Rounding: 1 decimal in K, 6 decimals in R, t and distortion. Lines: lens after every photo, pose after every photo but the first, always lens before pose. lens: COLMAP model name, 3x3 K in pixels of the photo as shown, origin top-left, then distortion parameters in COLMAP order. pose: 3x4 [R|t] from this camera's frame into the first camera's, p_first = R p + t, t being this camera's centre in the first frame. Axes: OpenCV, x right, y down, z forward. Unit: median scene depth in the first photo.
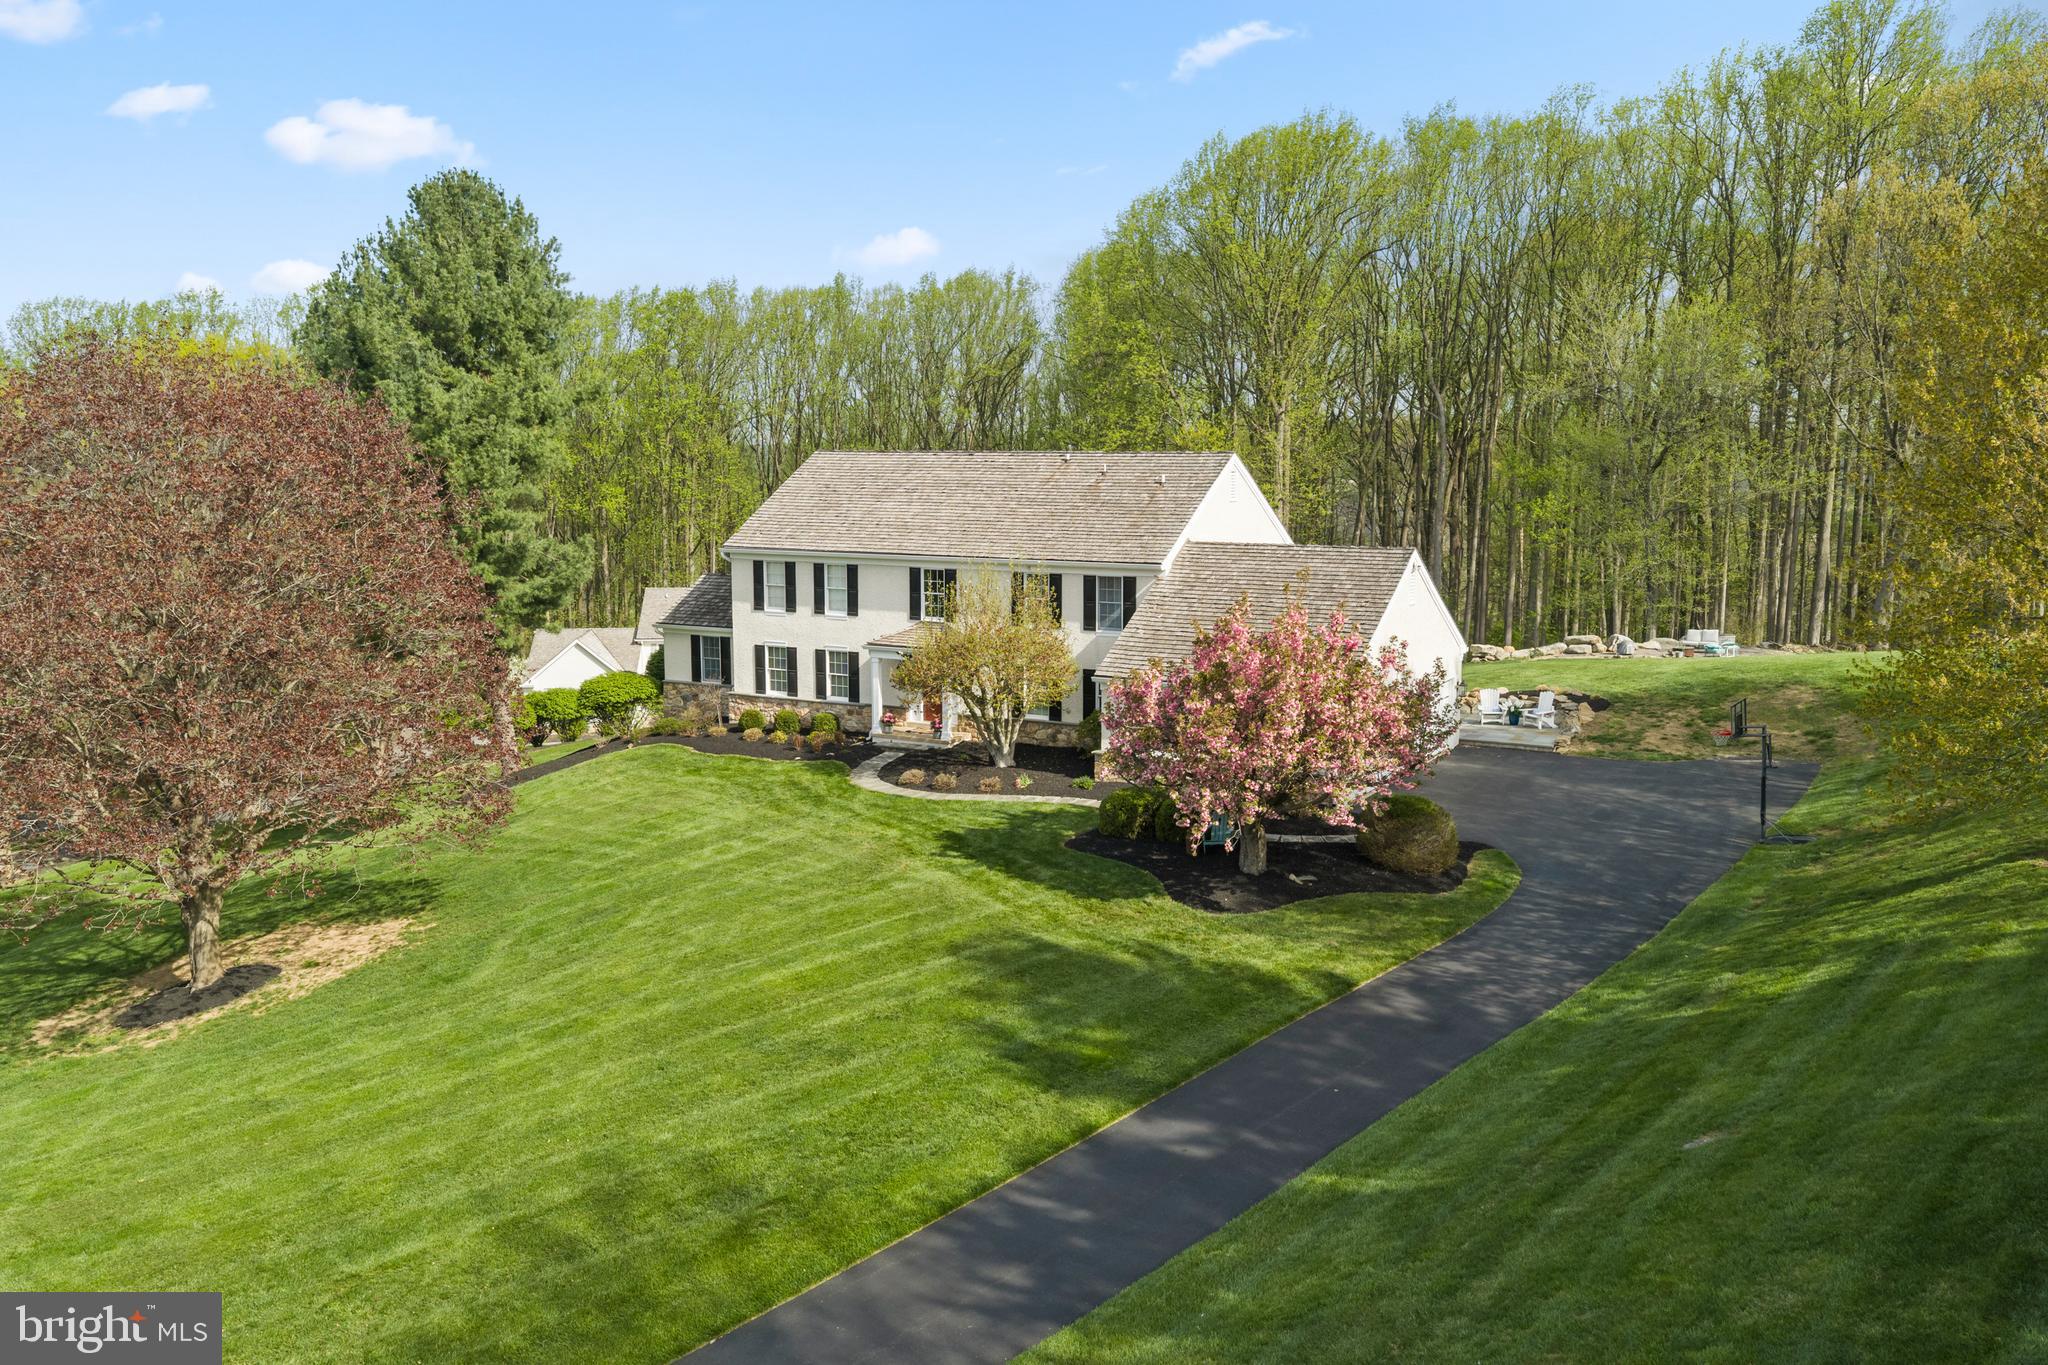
lens RADIAL K [[1673.8, 0, 1024.0], [0, 1673.8, 682.5], [0, 0, 1]] dist [0.003169, 0.001593]
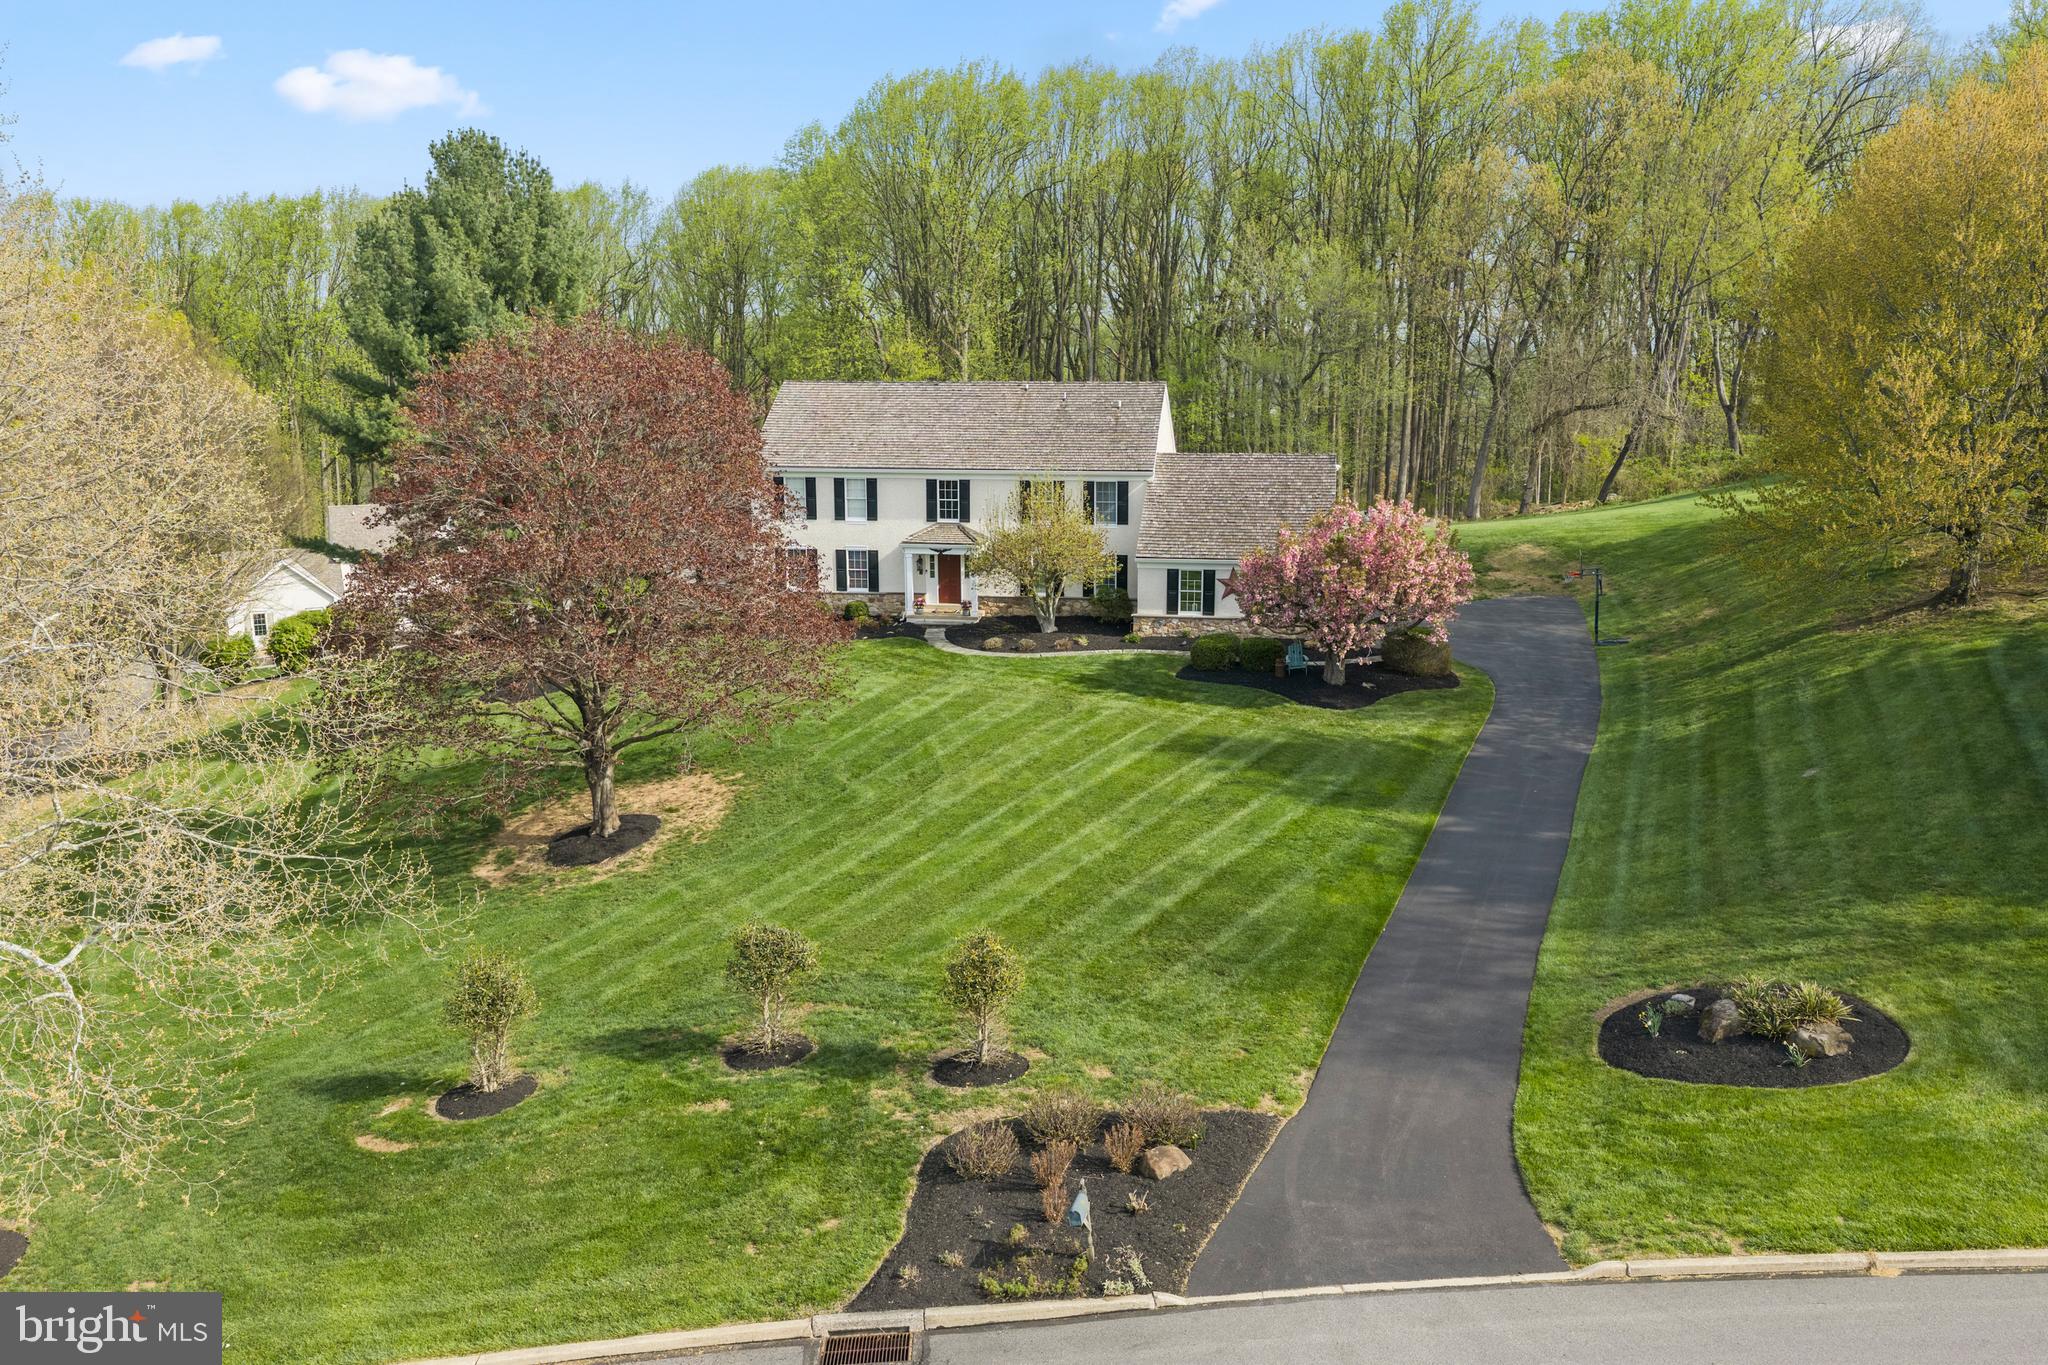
lens RADIAL K [[1670.7, 0, 1024.0], [0, 1670.7, 682.5], [0, 0, 1]] dist [0.078153, 0.001657]
pose [[0.944924, -0.071767, 0.319325, -0.400200], [0.051372, 0.996092, 0.071851, -0.004293], [-0.323233, -0.051489, 0.944917, -0.198990]]
